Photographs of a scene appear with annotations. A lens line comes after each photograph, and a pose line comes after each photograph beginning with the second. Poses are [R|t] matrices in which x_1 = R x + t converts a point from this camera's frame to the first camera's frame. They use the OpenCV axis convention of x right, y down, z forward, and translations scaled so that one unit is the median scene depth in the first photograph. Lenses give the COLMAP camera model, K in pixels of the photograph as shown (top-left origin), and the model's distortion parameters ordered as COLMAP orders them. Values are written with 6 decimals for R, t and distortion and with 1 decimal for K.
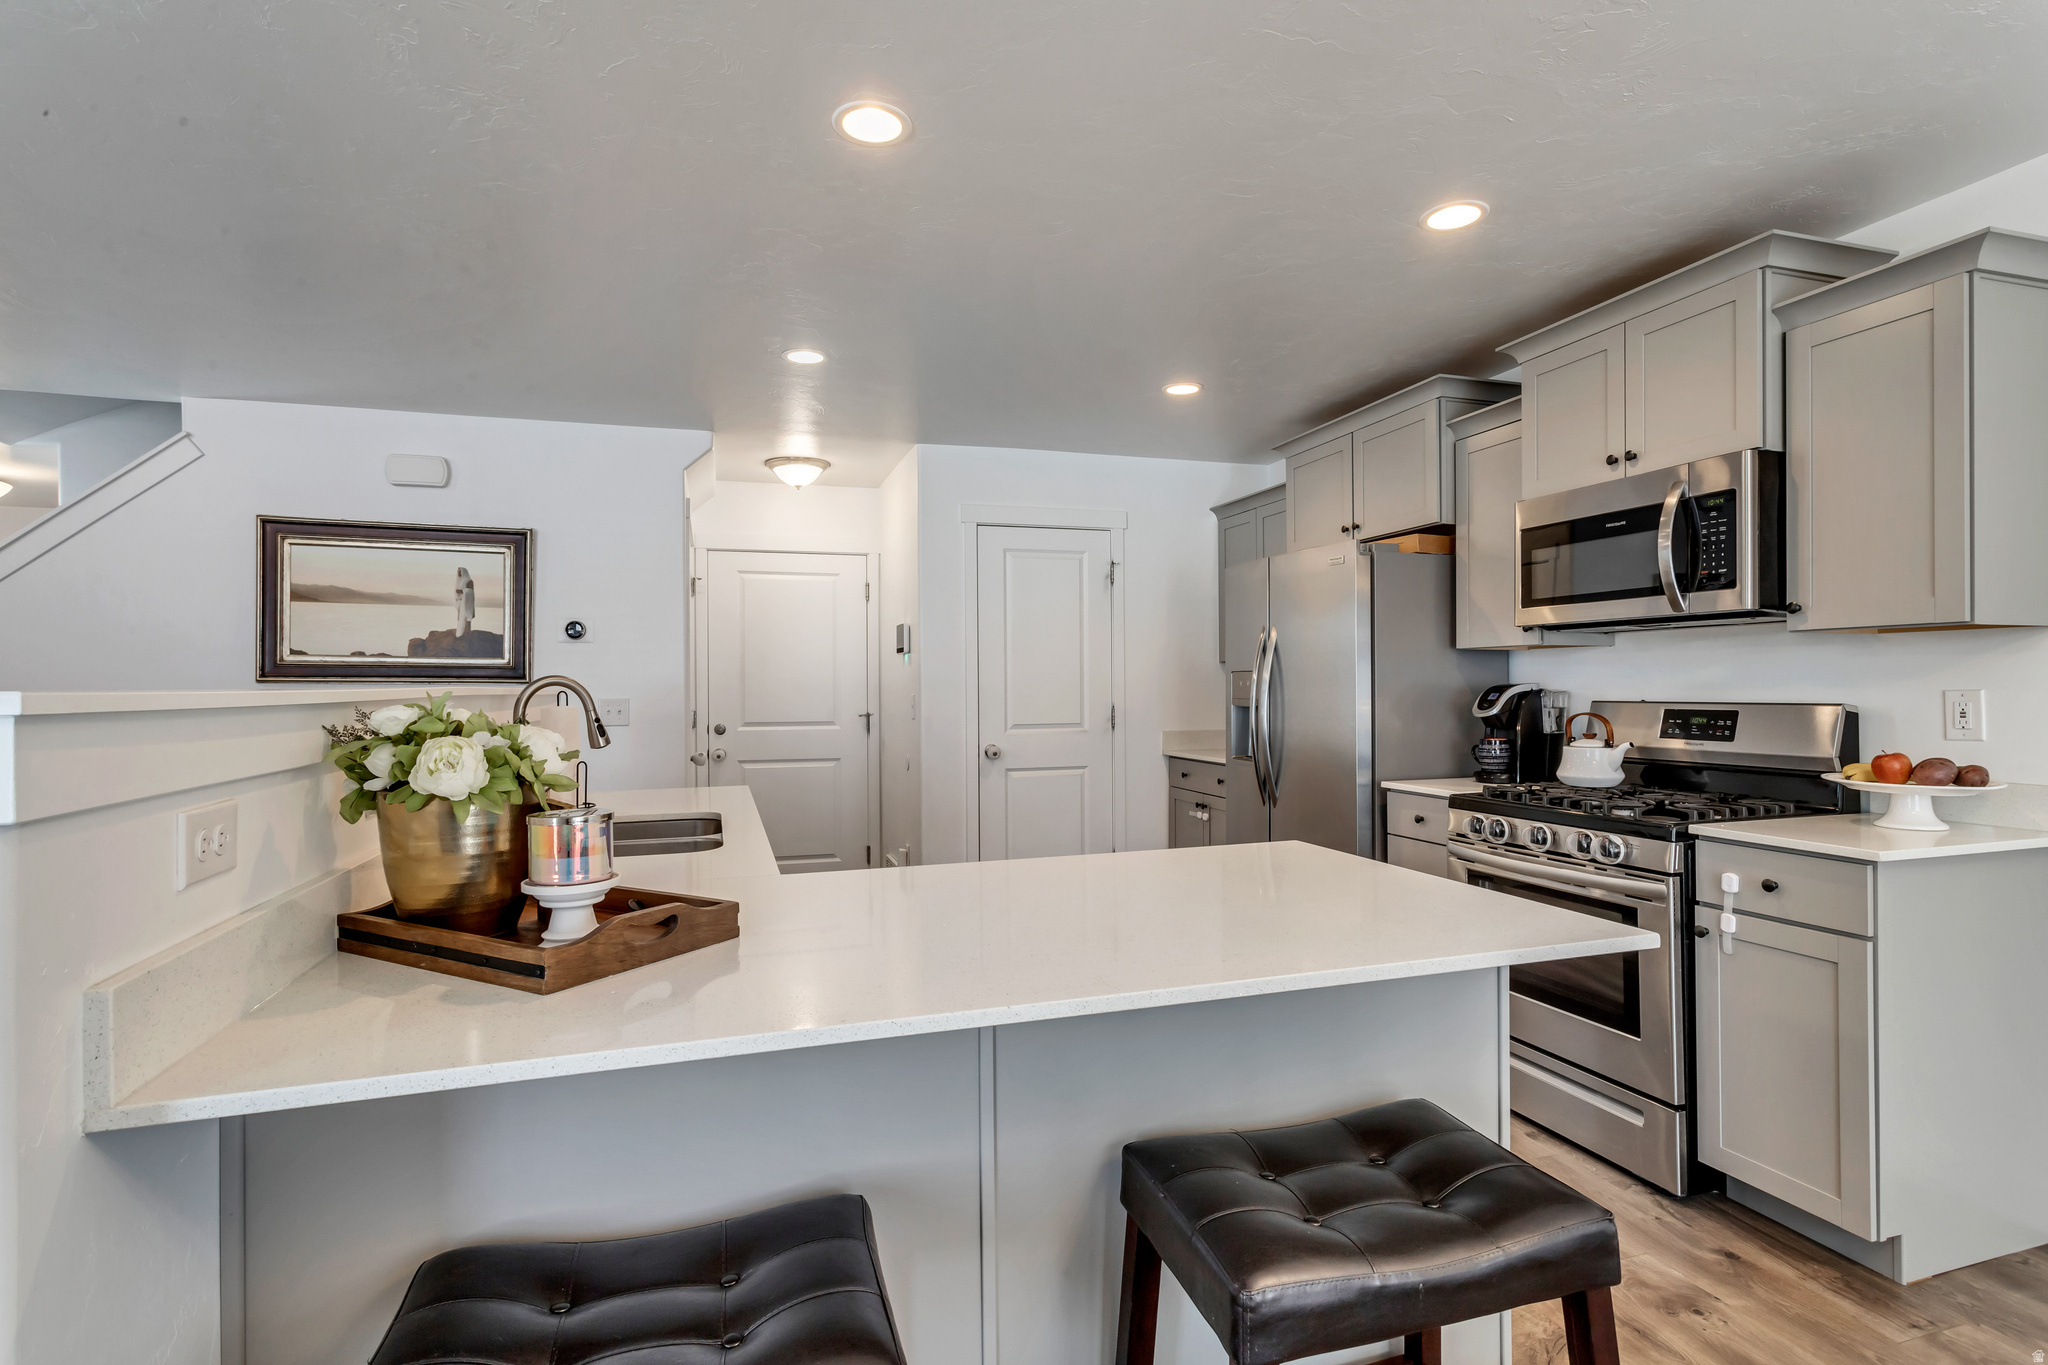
lens RADIAL K [[980.7, 0, 1016.7], [0, 980.7, 672.3], [0, 0, 1]] dist [-0.001444, 0.001335]
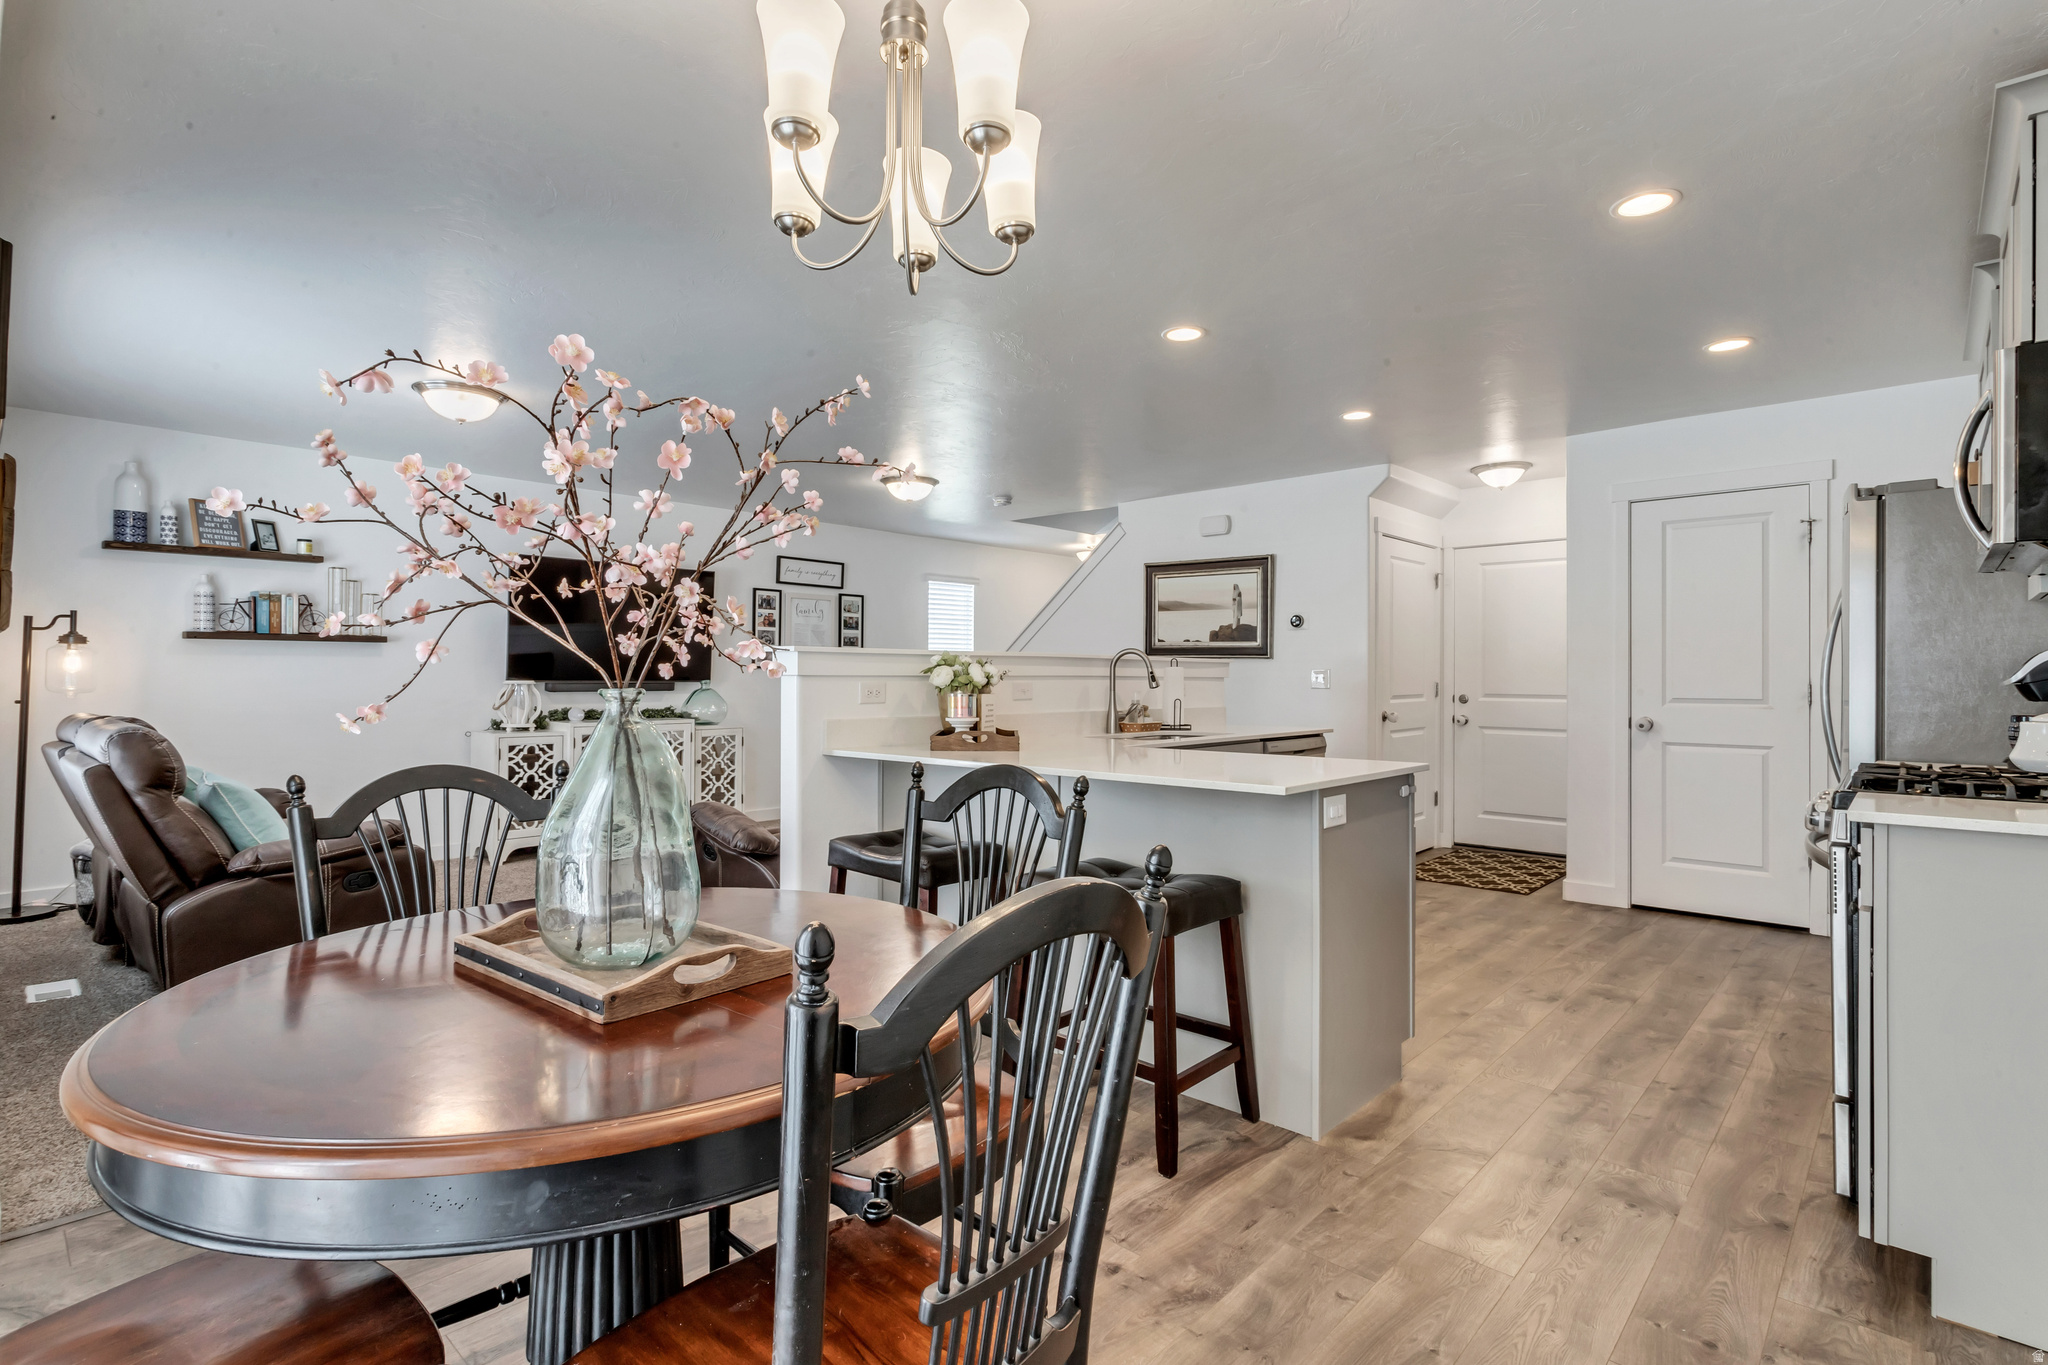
lens RADIAL K [[980.7, 0, 1016.7], [0, 980.7, 672.3], [0, 0, 1]] dist [-0.001444, 0.001335]
pose [[0.495518, 0.006737, -0.868572, 0.613631], [0.005029, 0.999931, 0.010626, 0.014720], [0.868583, -0.009634, 0.495450, -0.073405]]
